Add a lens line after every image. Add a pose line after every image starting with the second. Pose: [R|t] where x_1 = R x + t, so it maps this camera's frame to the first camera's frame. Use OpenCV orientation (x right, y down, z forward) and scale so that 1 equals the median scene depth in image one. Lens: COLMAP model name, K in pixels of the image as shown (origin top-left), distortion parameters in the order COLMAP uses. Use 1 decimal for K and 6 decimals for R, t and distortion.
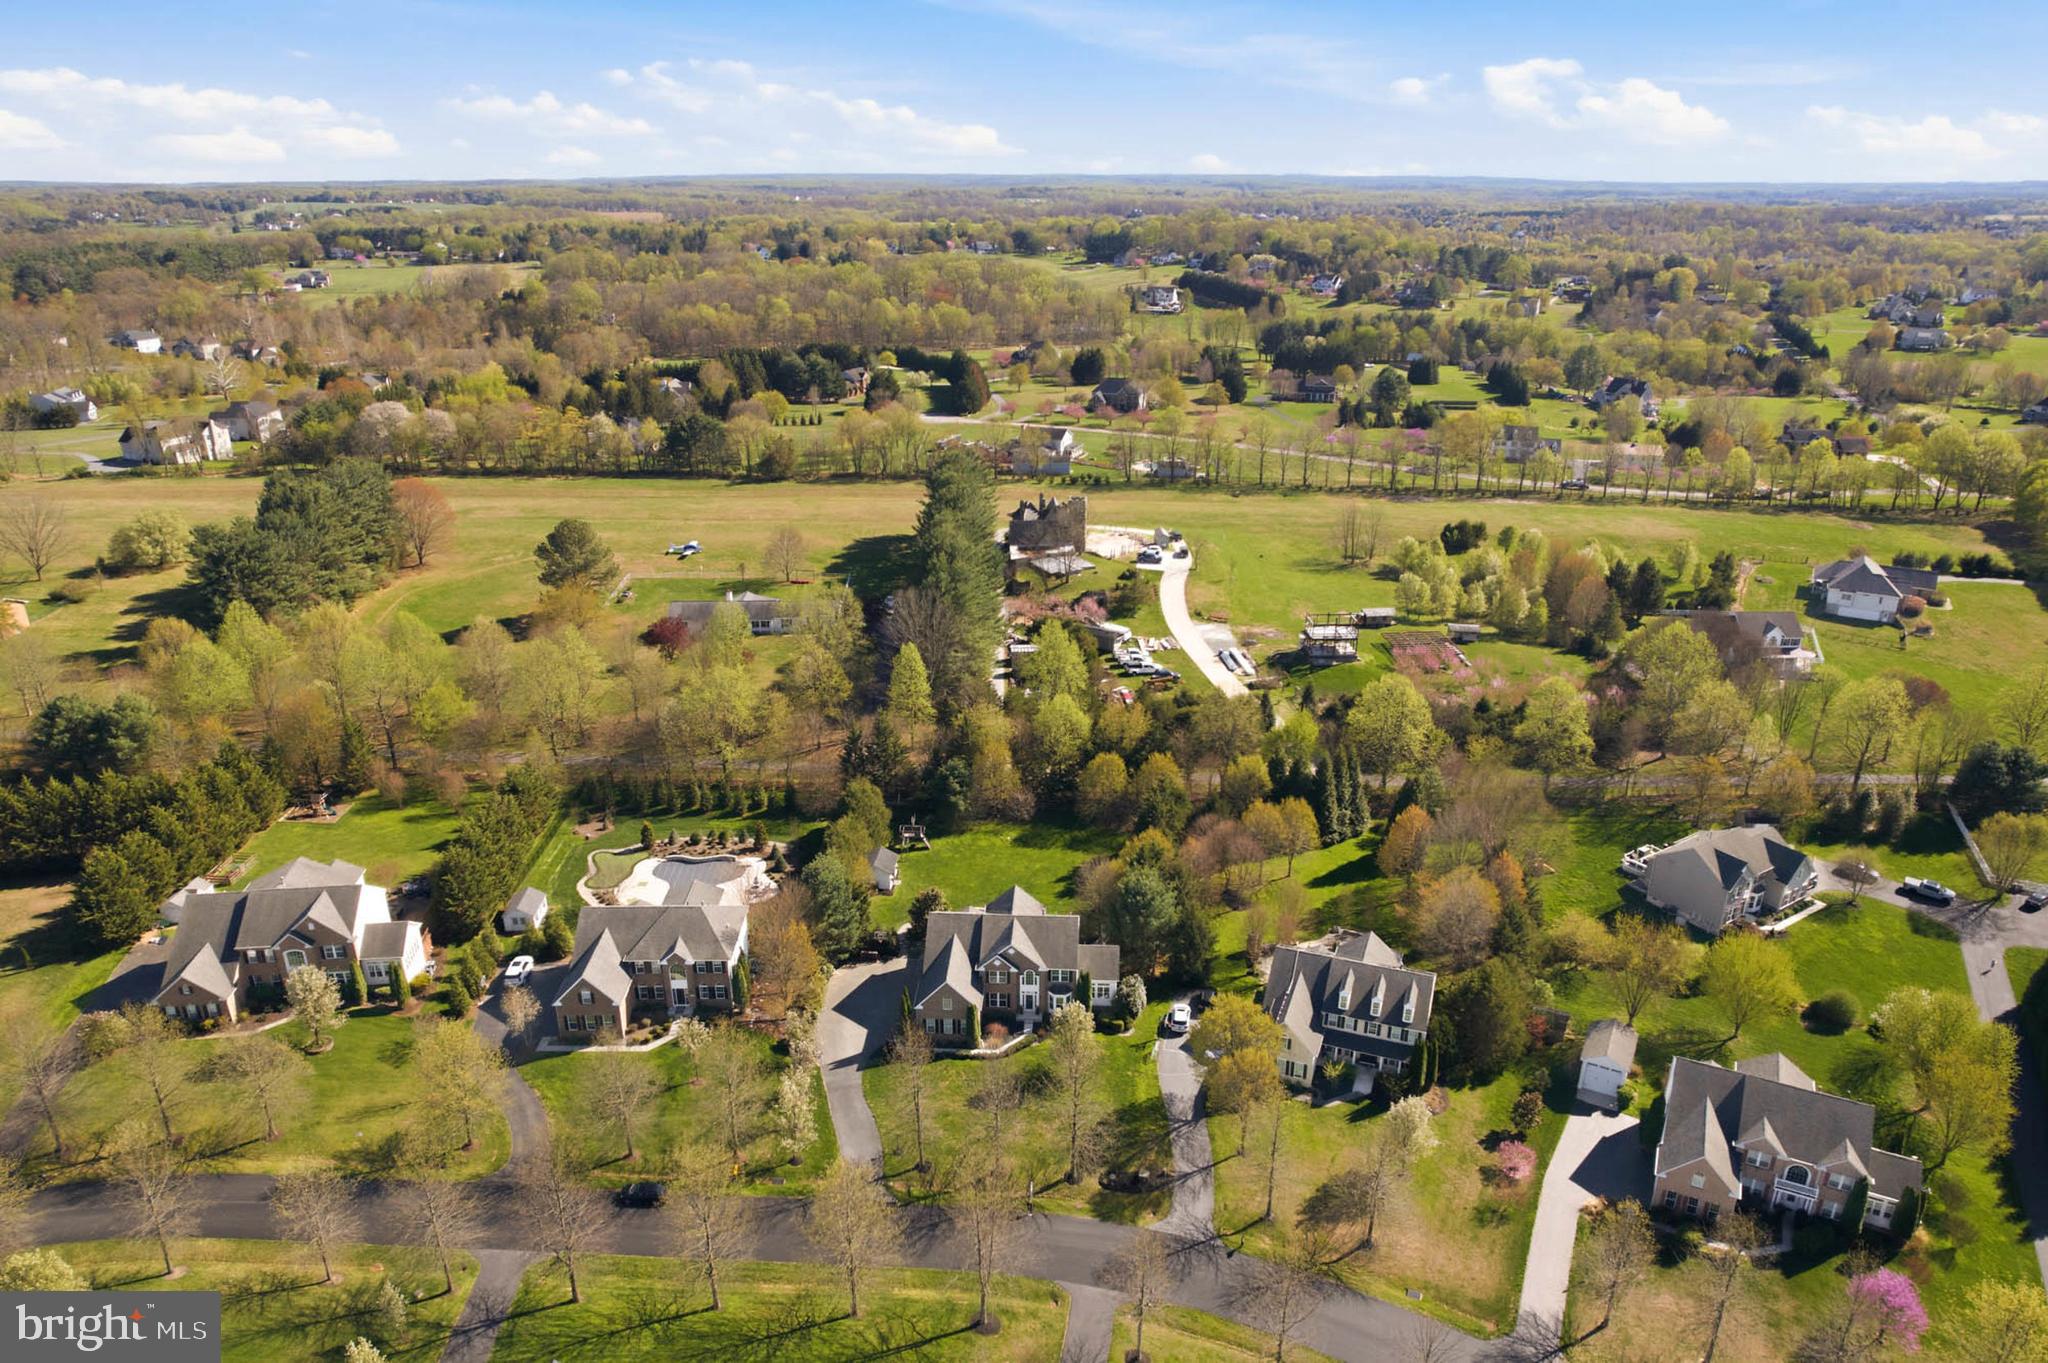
lens RADIAL K [[1324.0, 0, 1031.7], [0, 1324.0, 717.9], [0, 0, 1]] dist [-0.080432, 0.070417]
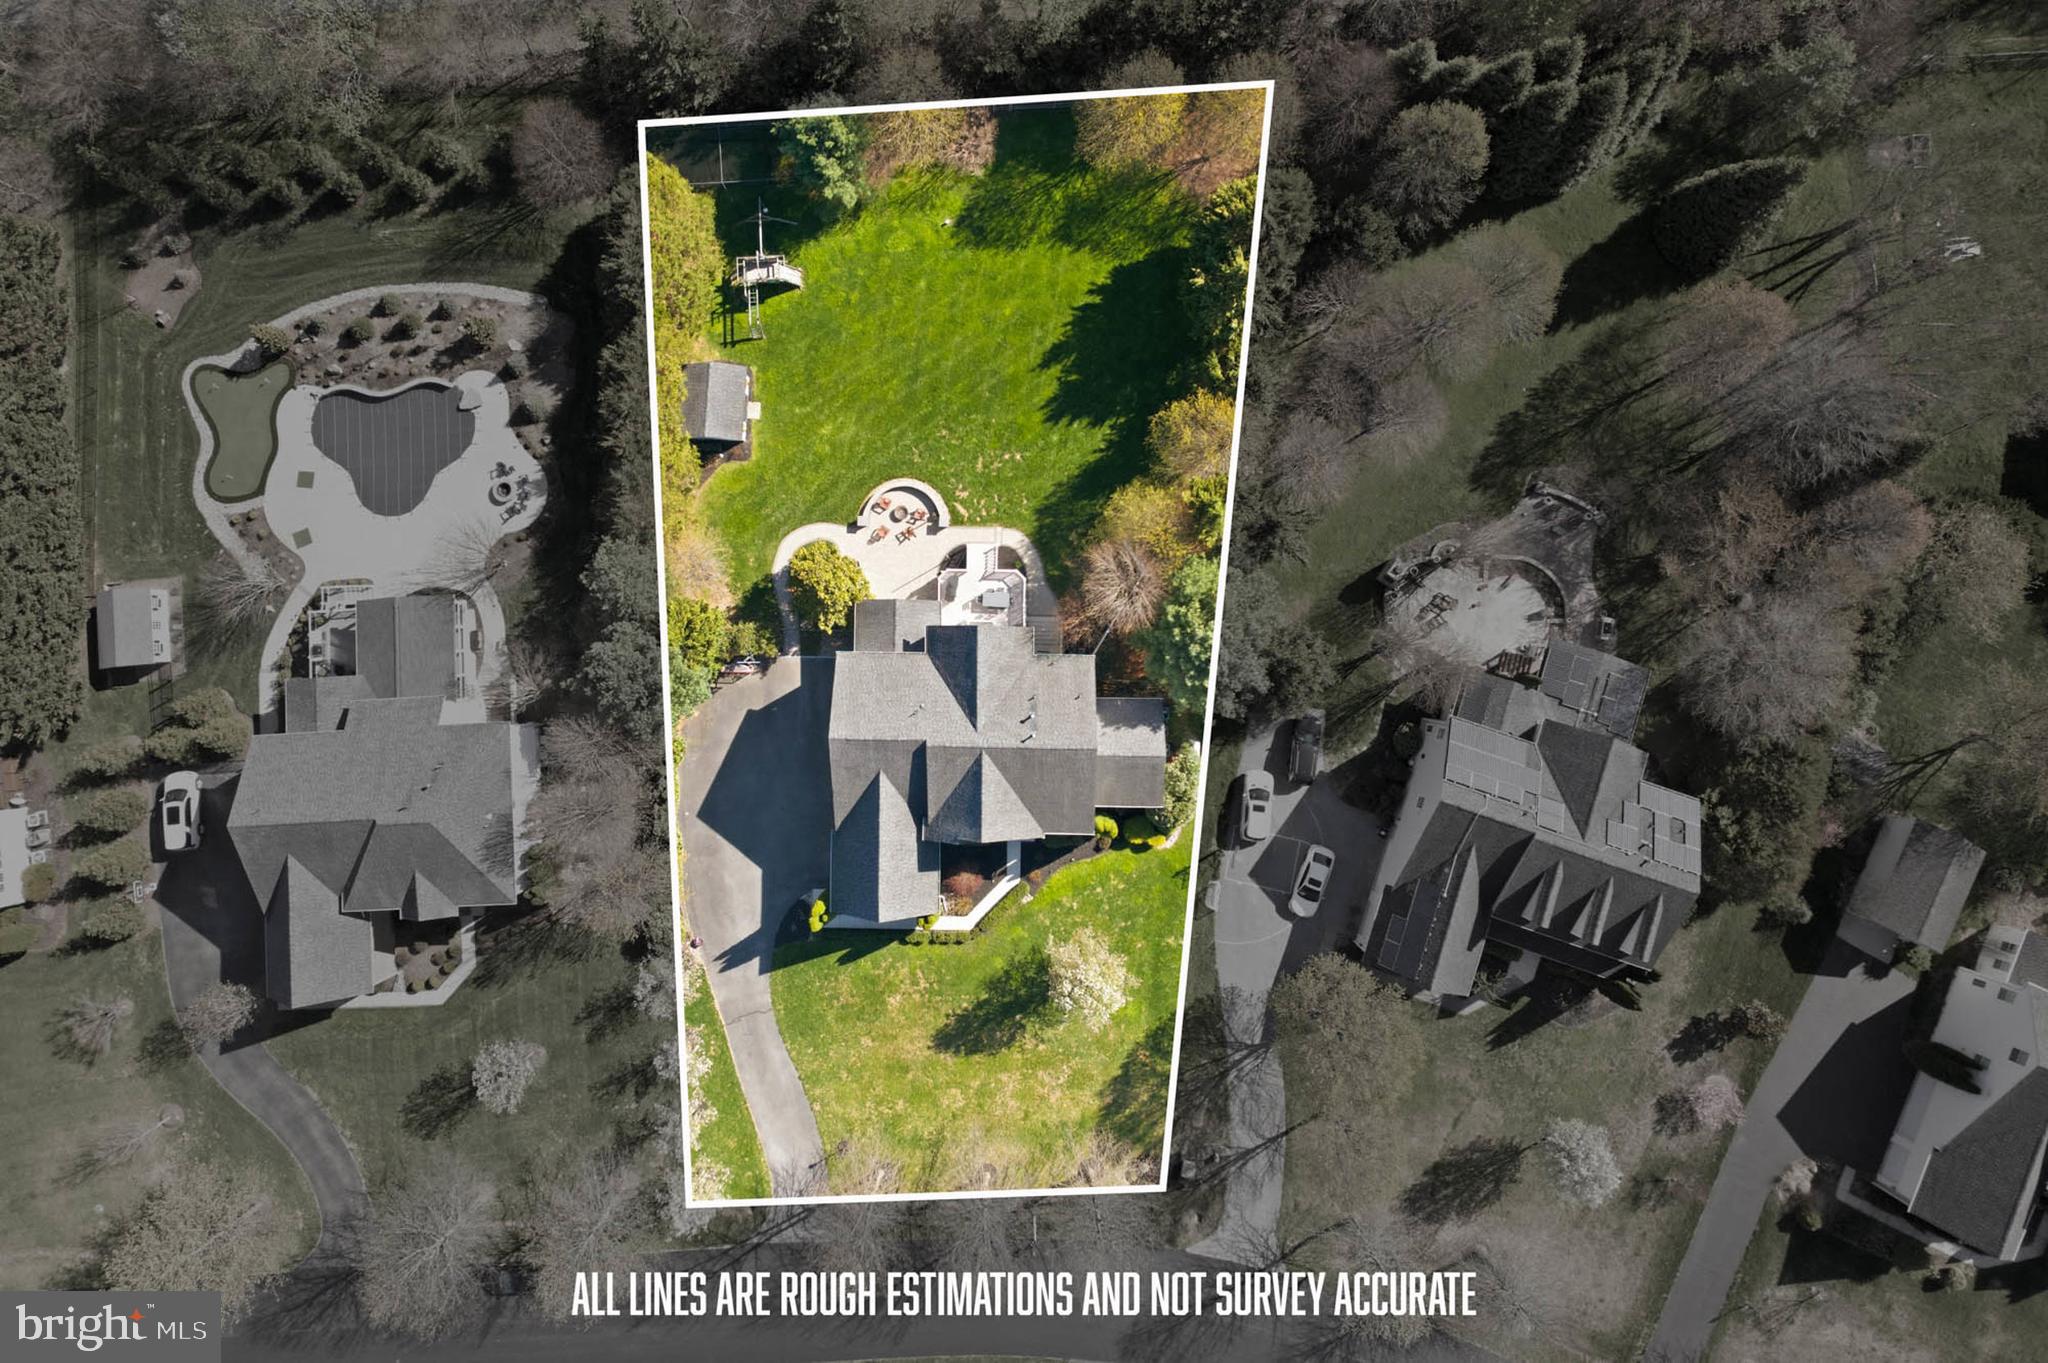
lens RADIAL K [[1300.1, 0, 974.4], [0, 1300.1, 681.5], [0, 0, 1]] dist [-0.033319, 0.003599]
pose [[0.998353, -0.045641, -0.034769, 0.004621], [0.052236, 0.472312, 0.879883, -0.389498], [-0.023737, -0.880249, 0.473918, 0.851282]]
